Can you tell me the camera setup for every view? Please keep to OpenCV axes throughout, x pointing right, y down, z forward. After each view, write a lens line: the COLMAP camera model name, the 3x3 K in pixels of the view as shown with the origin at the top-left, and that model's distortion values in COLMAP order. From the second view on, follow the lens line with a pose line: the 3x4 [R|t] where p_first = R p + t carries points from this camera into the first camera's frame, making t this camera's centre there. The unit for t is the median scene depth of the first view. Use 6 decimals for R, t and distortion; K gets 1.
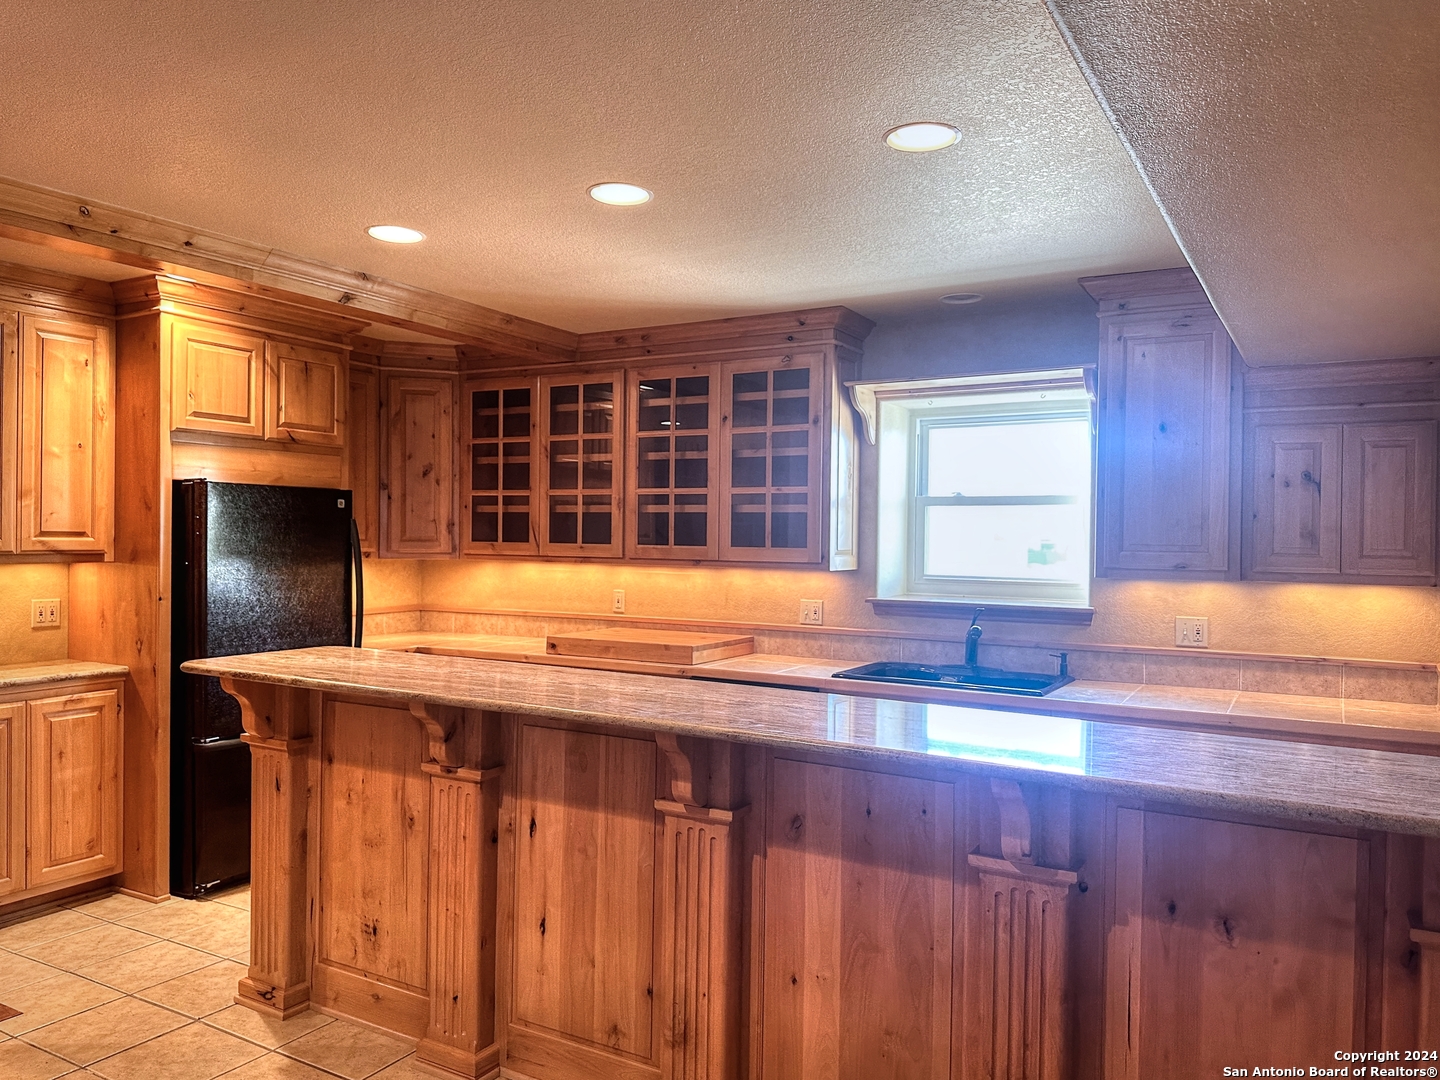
lens RADIAL K [[1045.9, 0, 727.0], [0, 1045.9, 543.8], [0, 0, 1]] dist [0.042501, -0.037392]
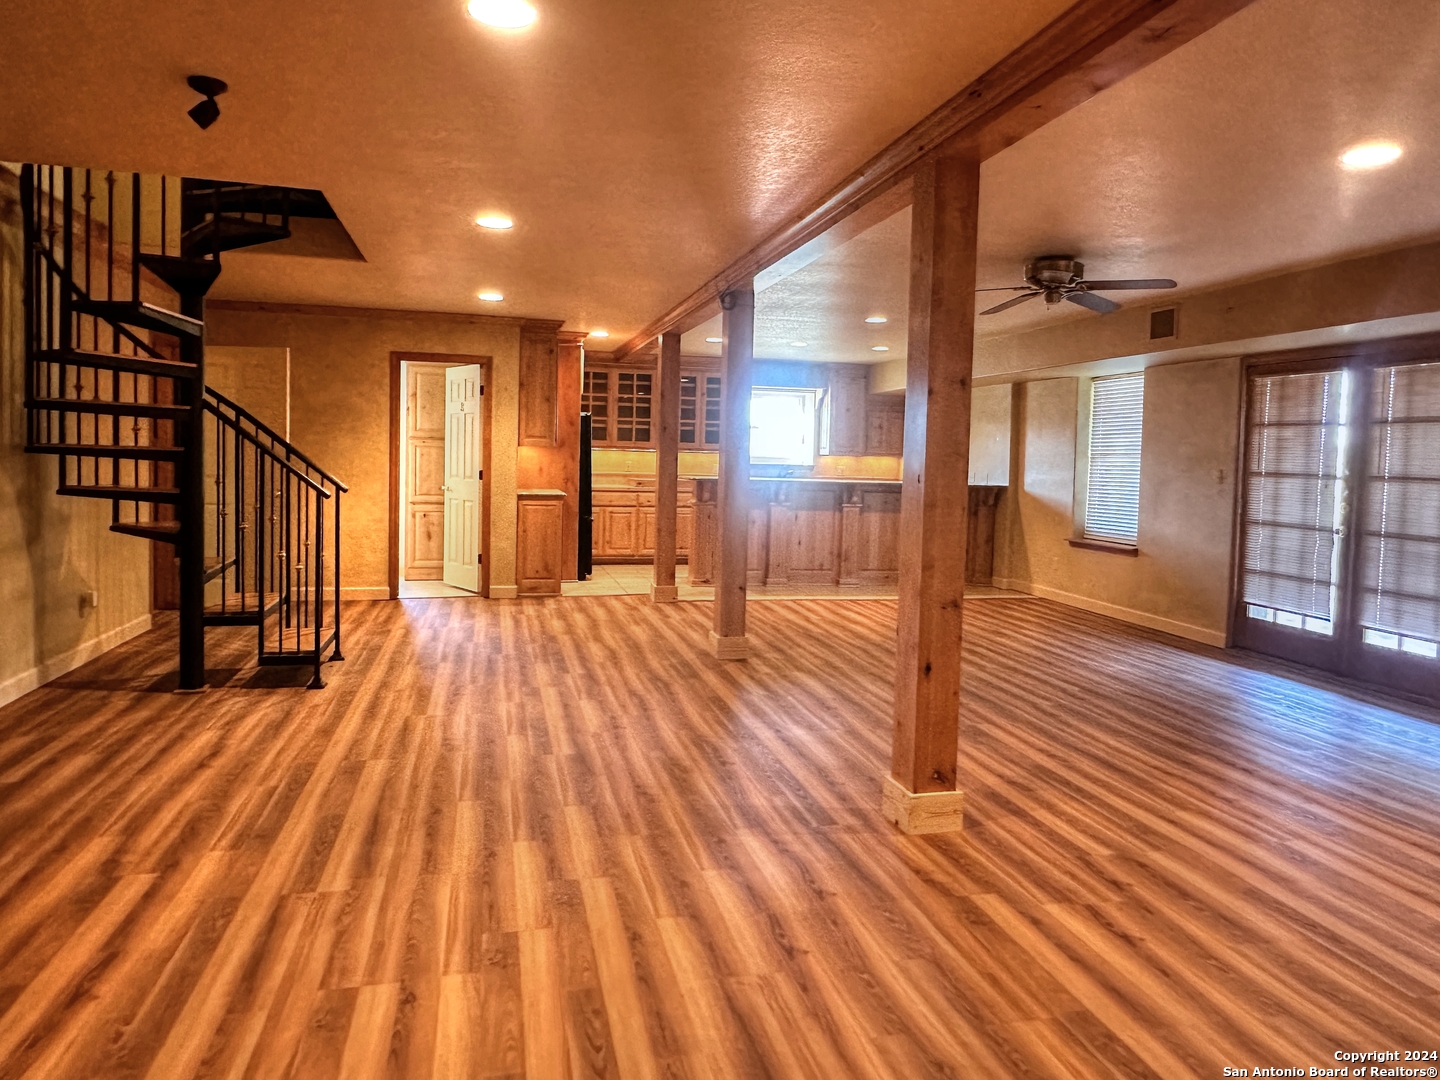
lens RADIAL K [[943.8, 0, 714.9], [0, 943.8, 530.5], [0, 0, 1]] dist [0.031376, -0.003946]
pose [[0.729311, -0.051162, 0.682267, -1.482054], [-0.007123, 0.996578, 0.082346, 0.023141], [-0.684146, -0.064915, 0.726451, -0.681700]]
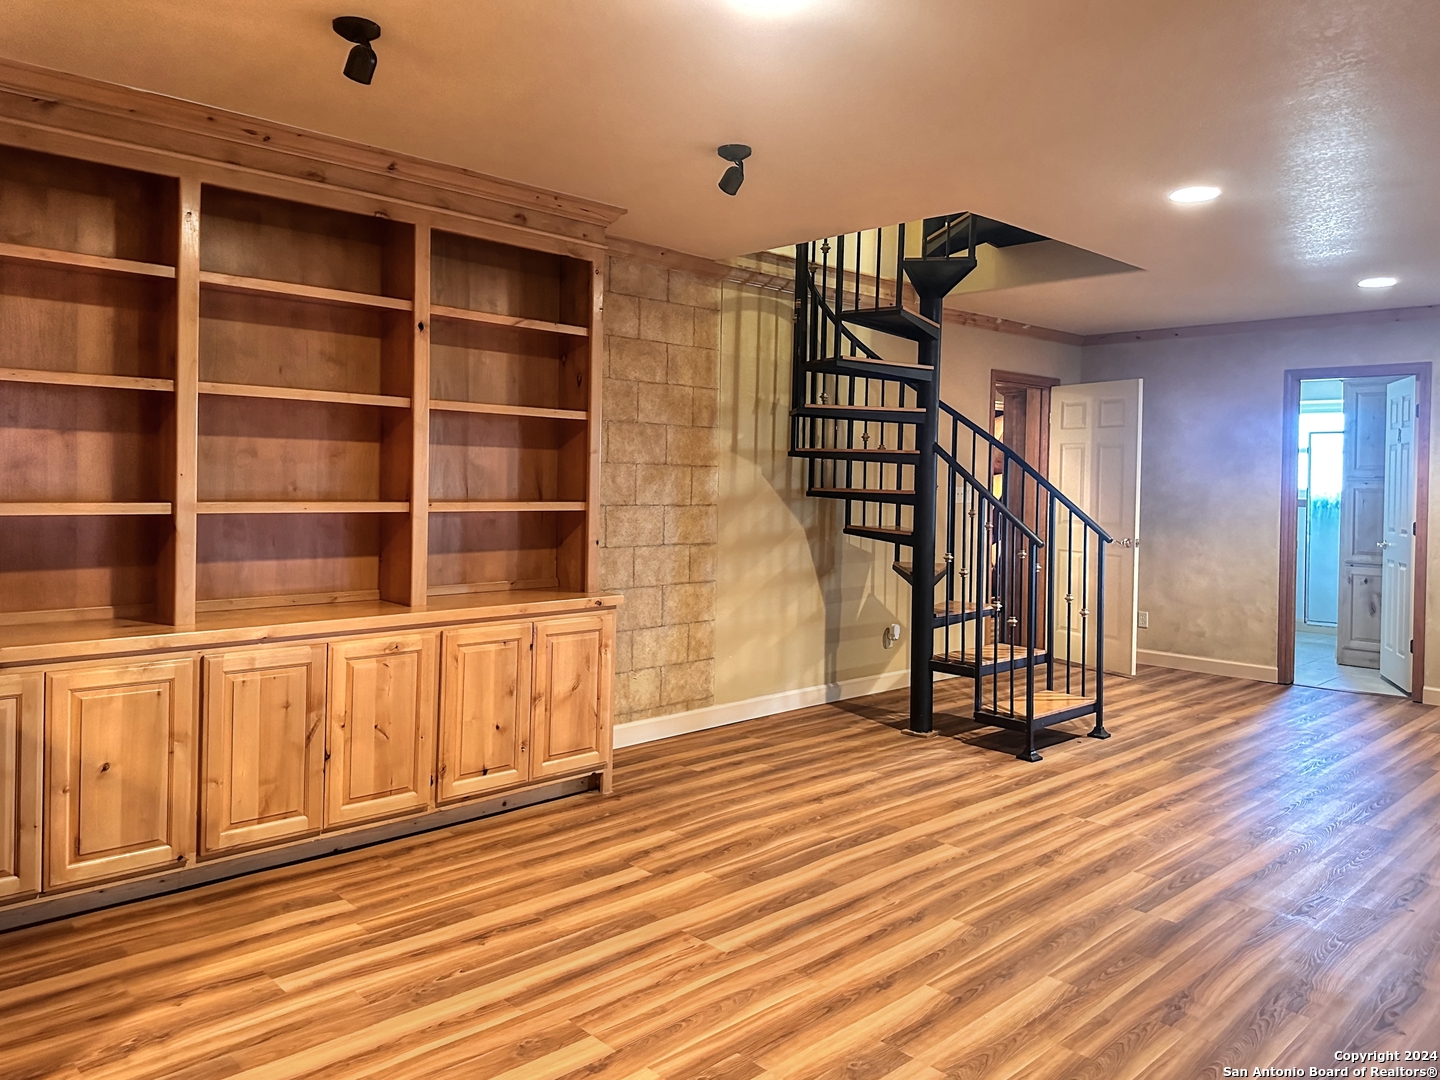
lens RADIAL K [[1045.9, 0, 724.0], [0, 1045.9, 537.1], [0, 0, 1]] dist [0.042501, -0.037392]
pose [[0.964399, 0.019144, -0.263758, -1.162666], [-0.007353, 0.998932, 0.045617, 0.021722], [0.264349, -0.042054, 0.963510, -0.698461]]
